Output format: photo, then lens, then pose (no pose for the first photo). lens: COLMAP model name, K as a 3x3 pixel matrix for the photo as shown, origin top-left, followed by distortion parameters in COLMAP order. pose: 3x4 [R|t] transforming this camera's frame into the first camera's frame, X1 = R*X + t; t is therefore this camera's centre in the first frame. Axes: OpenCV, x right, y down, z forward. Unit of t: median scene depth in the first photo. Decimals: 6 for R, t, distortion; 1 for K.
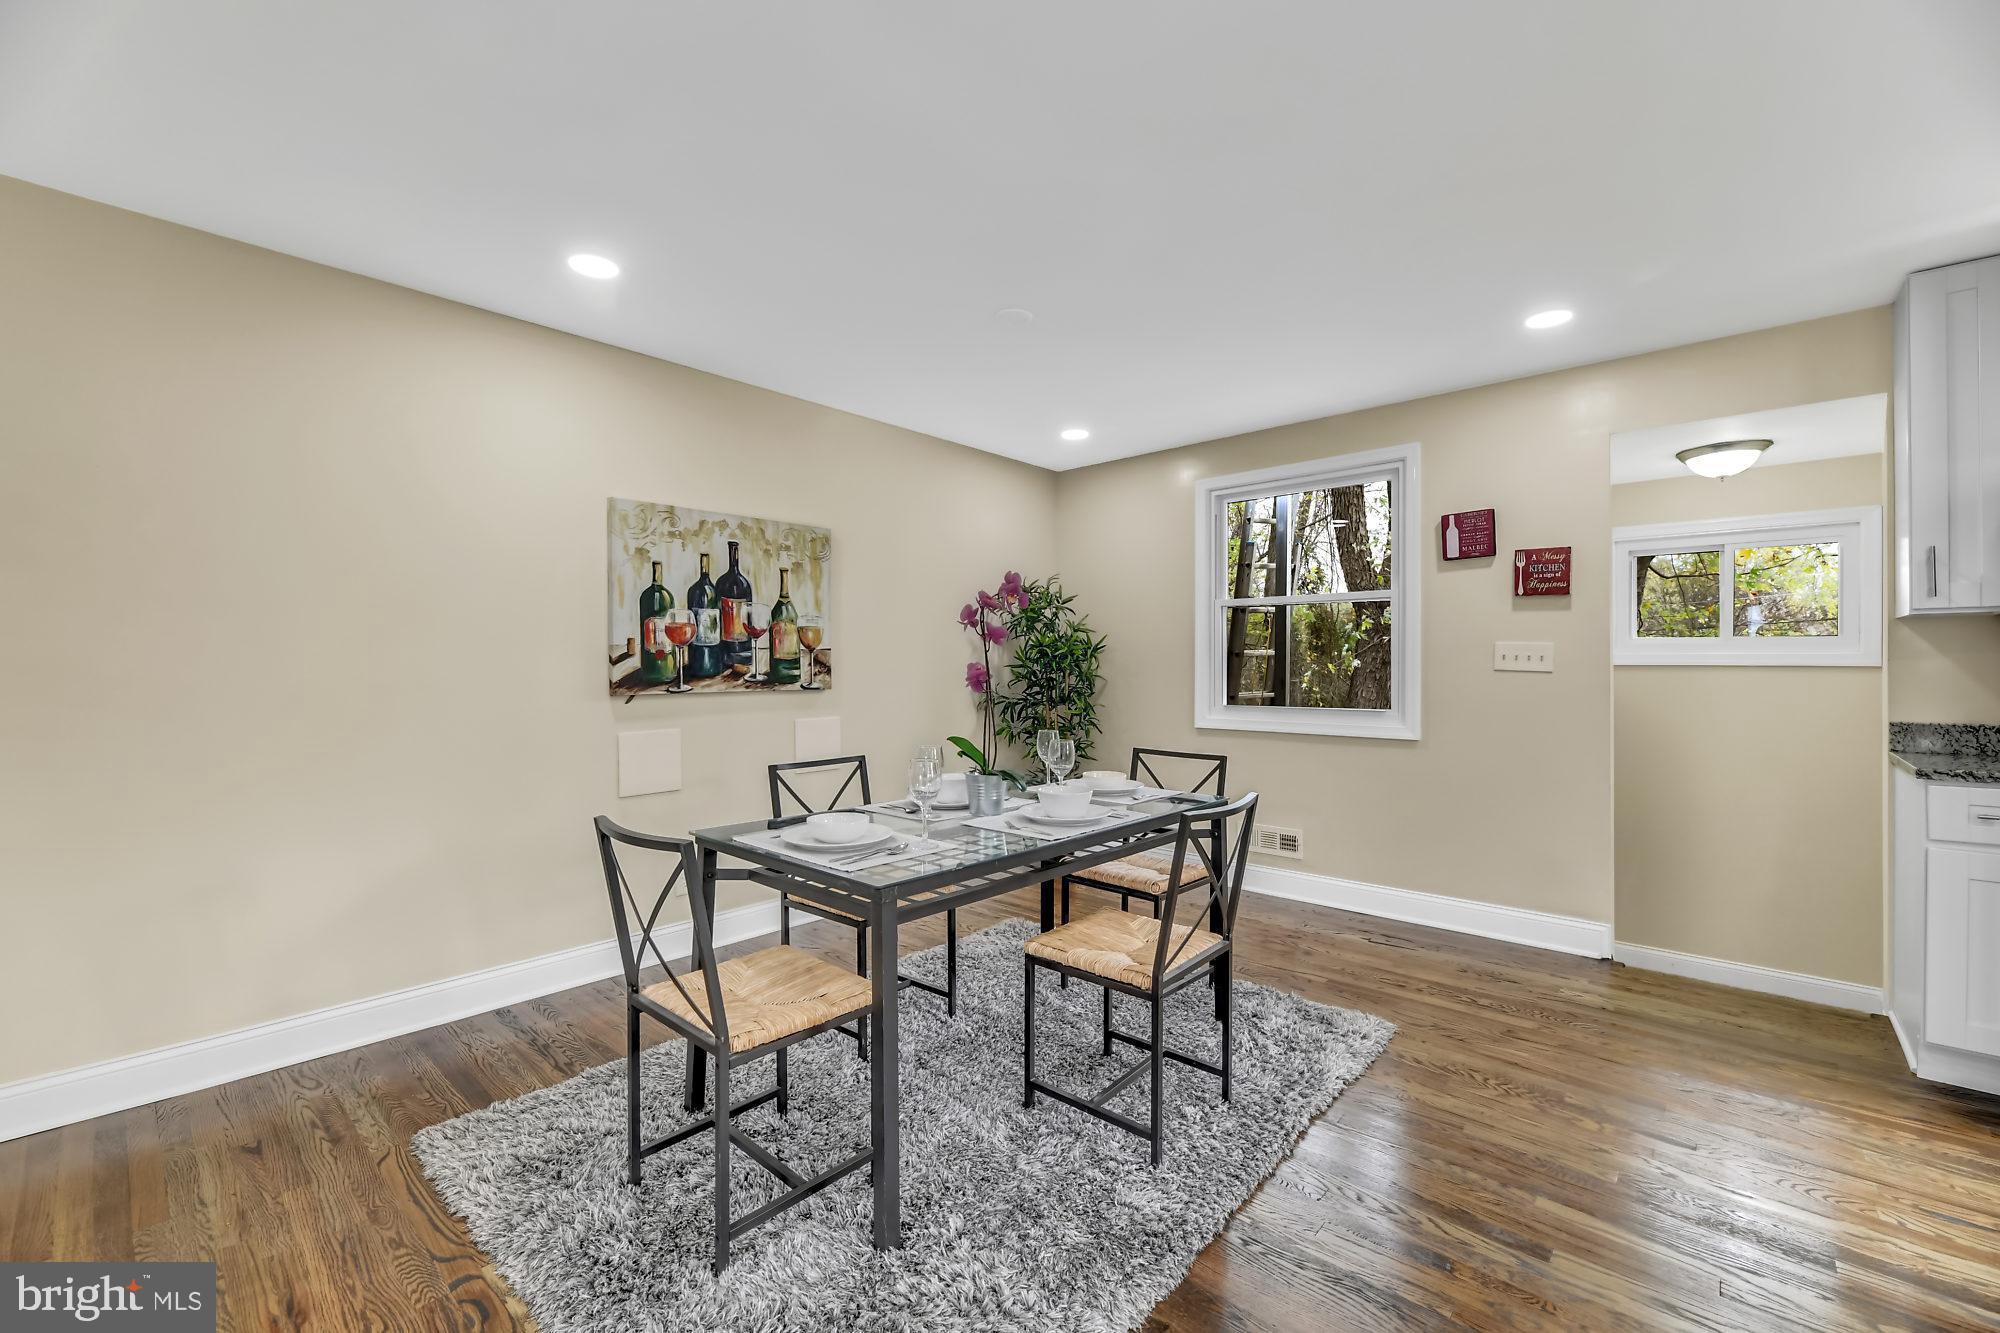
lens RADIAL K [[801.7, 0, 989.5], [0, 801.7, 663.0], [0, 0, 1]] dist [-0.001664, -0.002919]
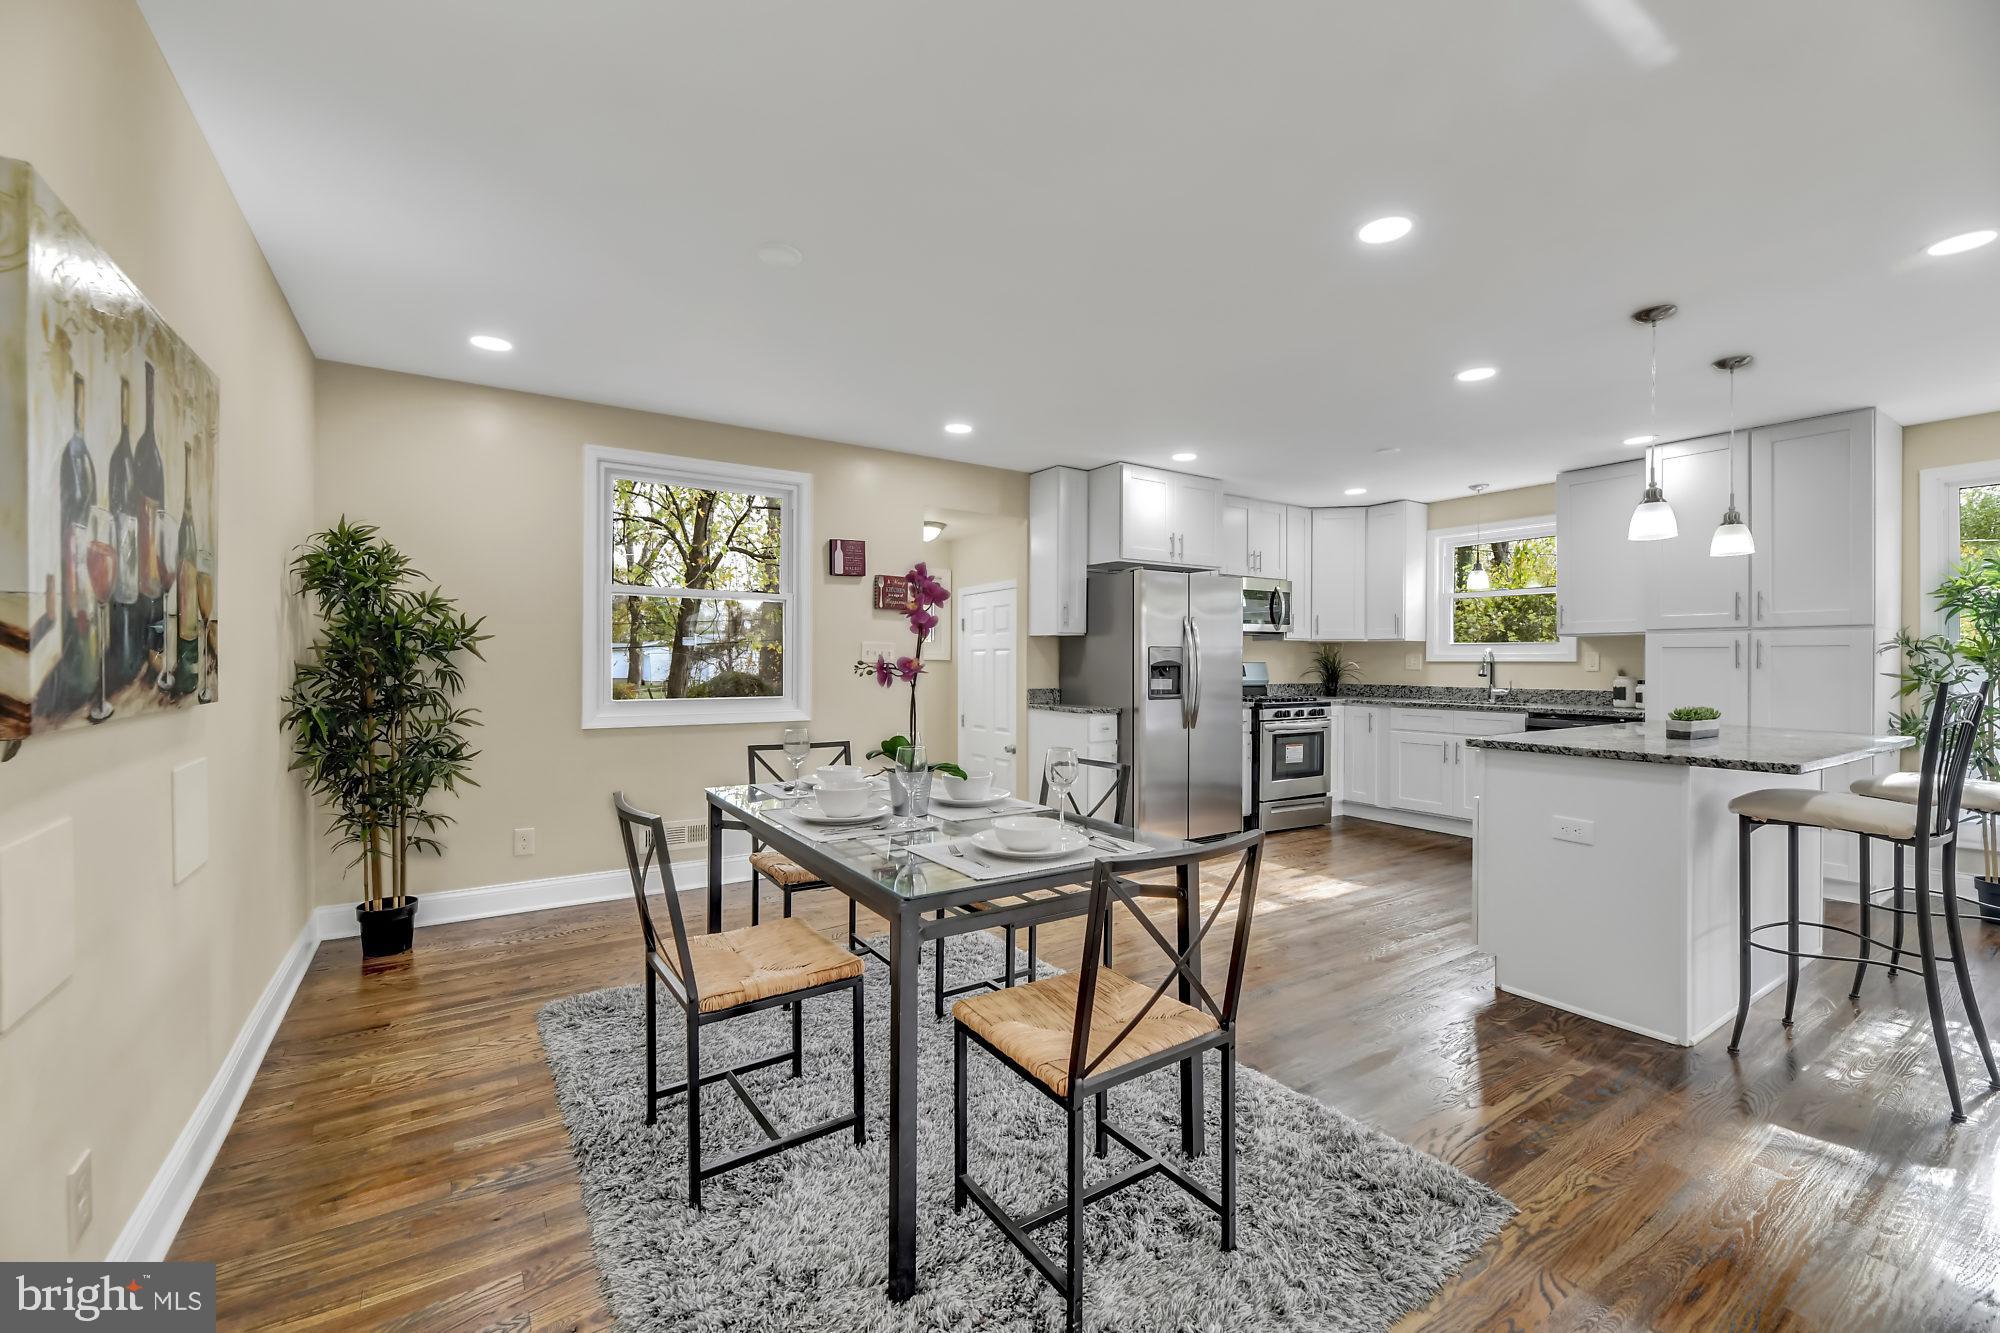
lens RADIAL K [[801.7, 0, 989.5], [0, 801.7, 663.0], [0, 0, 1]] dist [-0.001664, -0.002919]
pose [[0.265730, -0.001402, 0.964046, -0.622489], [-0.009186, 0.999950, 0.003986, 0.002114], [-0.964004, -0.009915, 0.265704, 0.464784]]
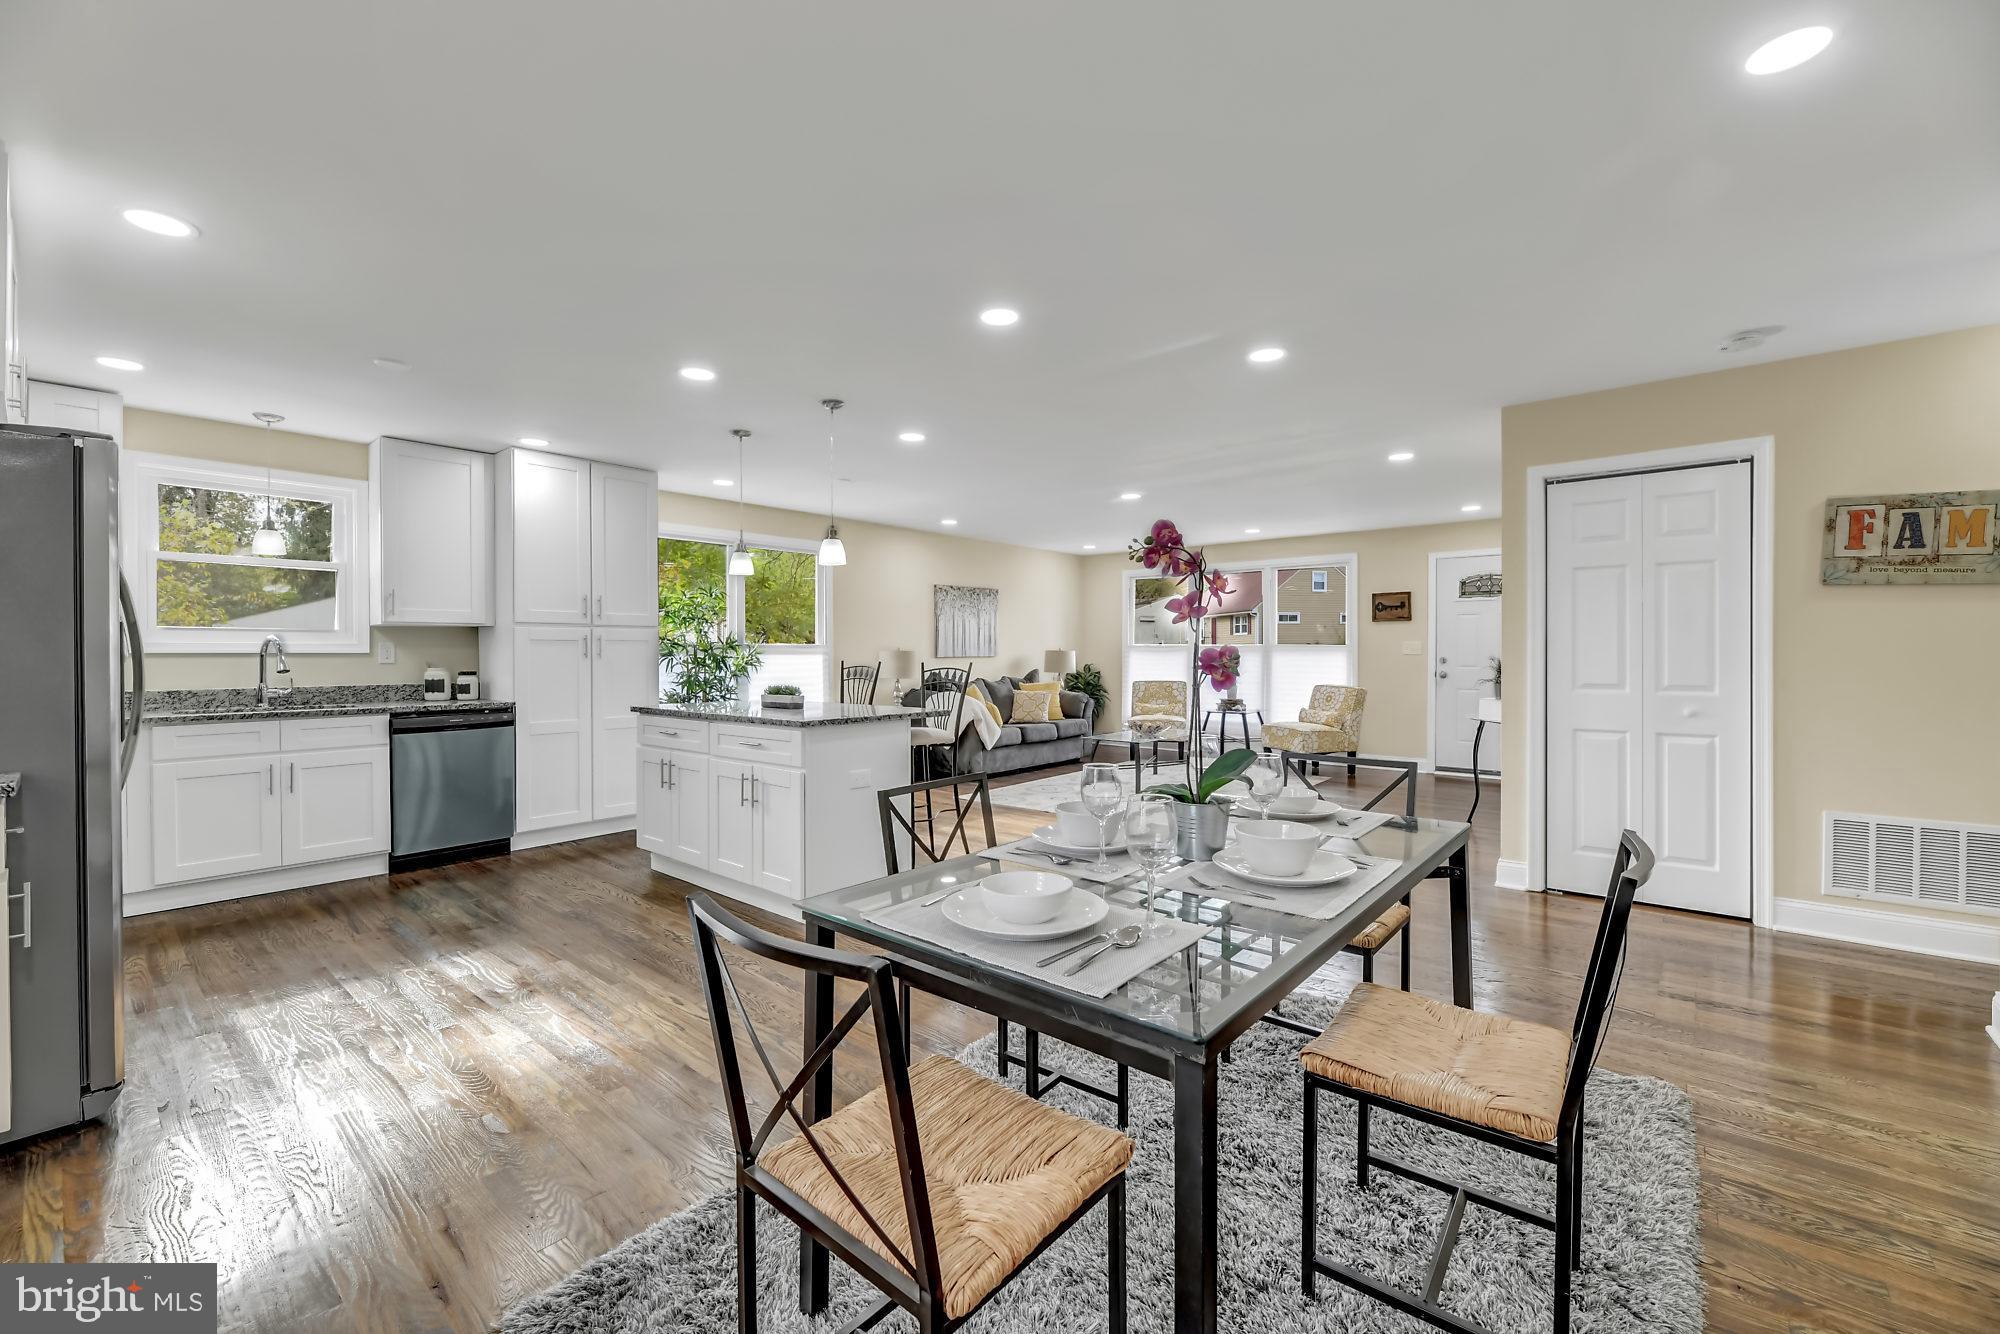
lens RADIAL K [[821.1, 0, 996.8], [0, 821.1, 667.1], [0, 0, 1]] dist [-0.002143, -0.000434]
pose [[-0.999272, 0.001485, -0.038134, 0.170677], [0.001120, 0.999953, 0.009607, 0.006925], [0.038147, 0.009557, -0.999226, 1.233865]]
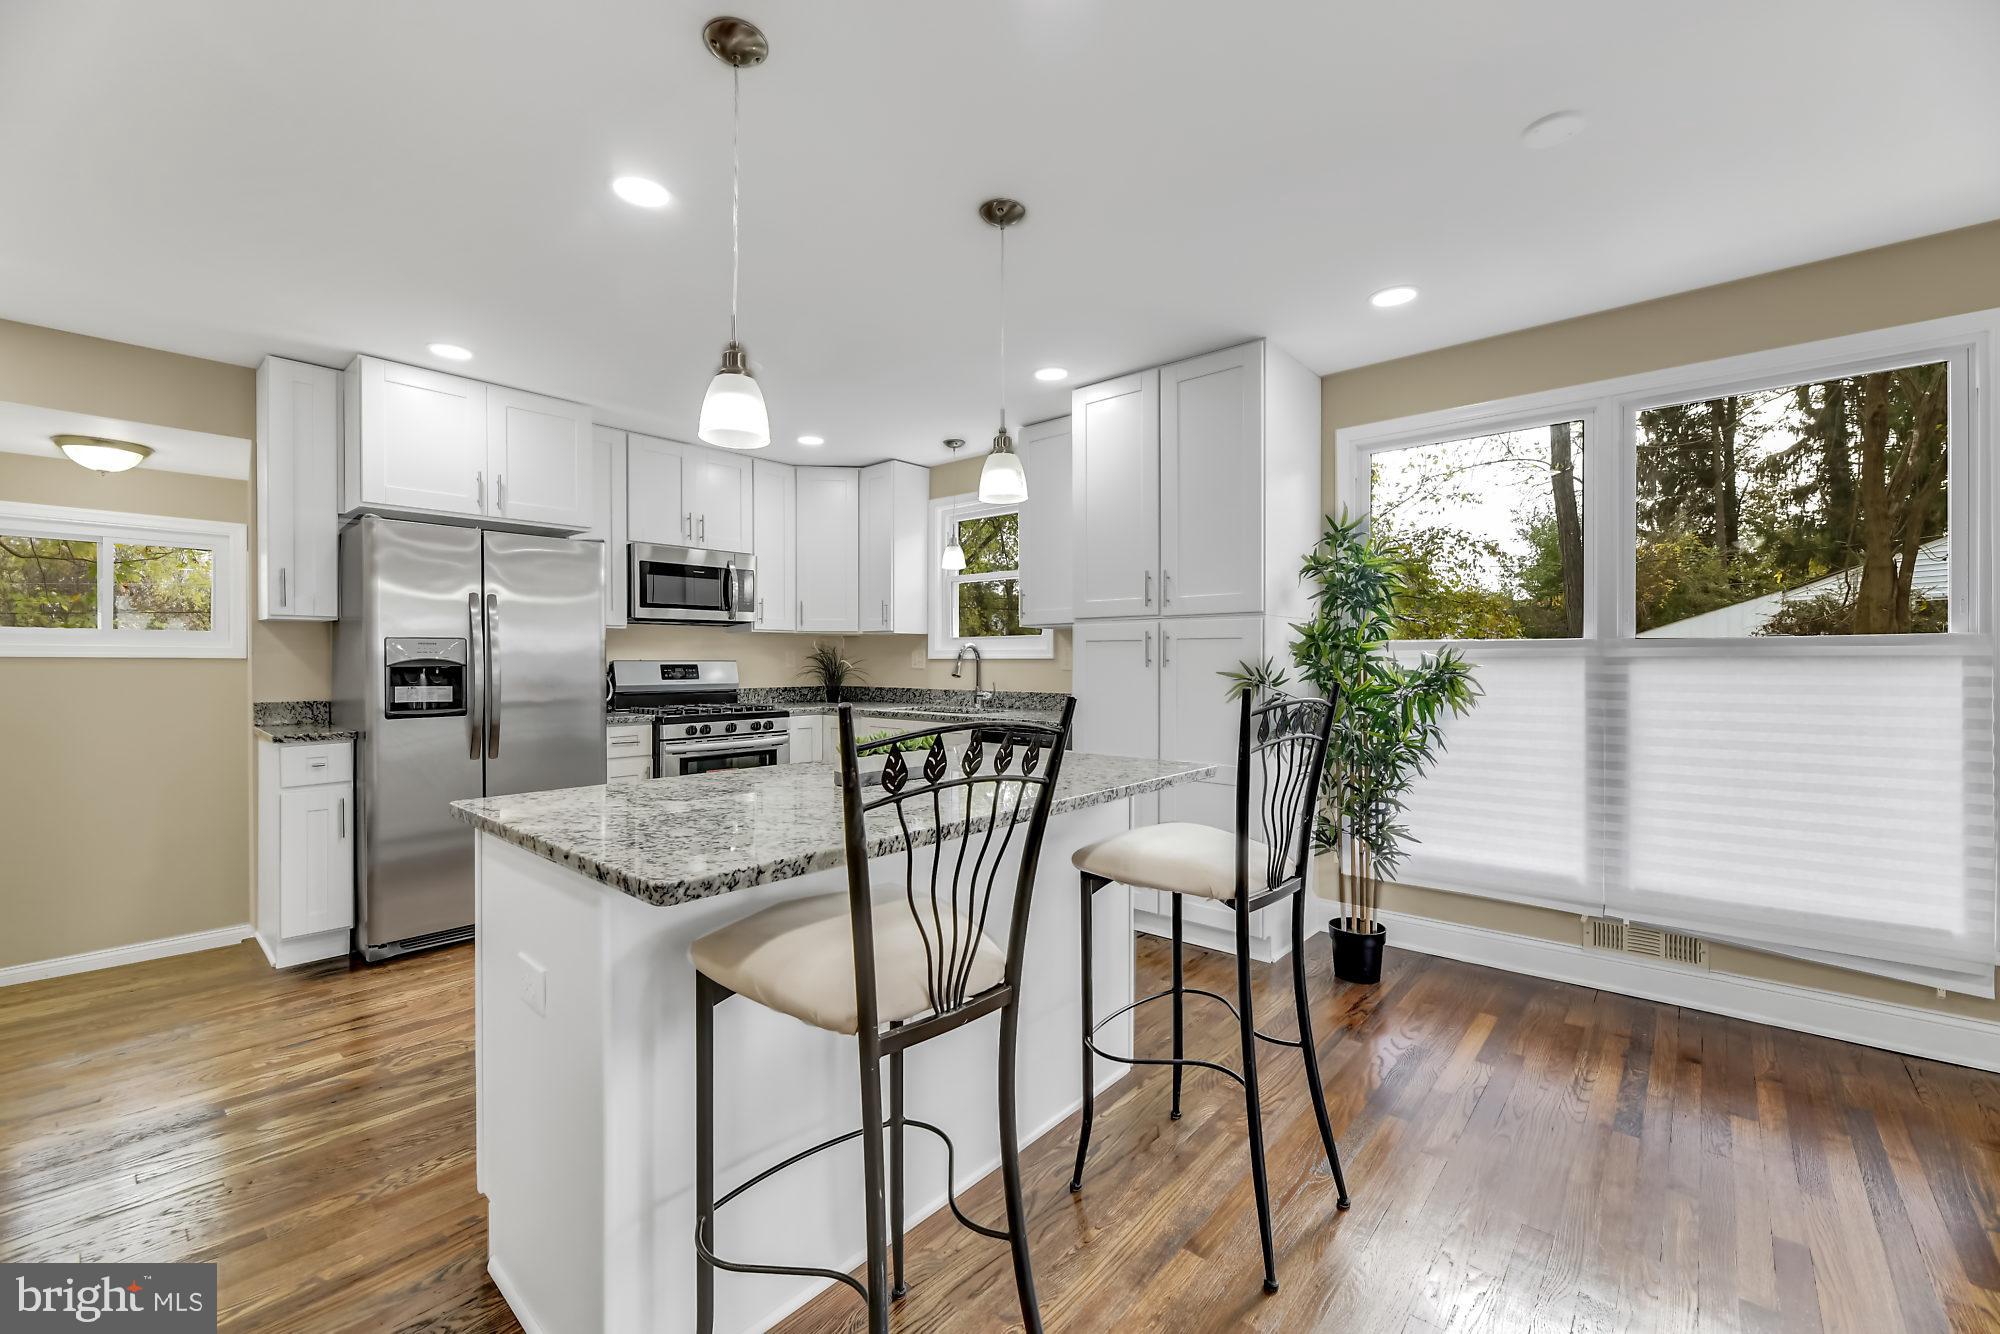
lens RADIAL K [[821.1, 0, 996.8], [0, 821.1, 667.1], [0, 0, 1]] dist [-0.002143, -0.000434]
pose [[-0.016865, -0.008676, 0.999820, -0.138317], [-0.007092, 0.999938, 0.008557, -0.001769], [-0.999833, -0.006947, -0.016925, -0.114611]]
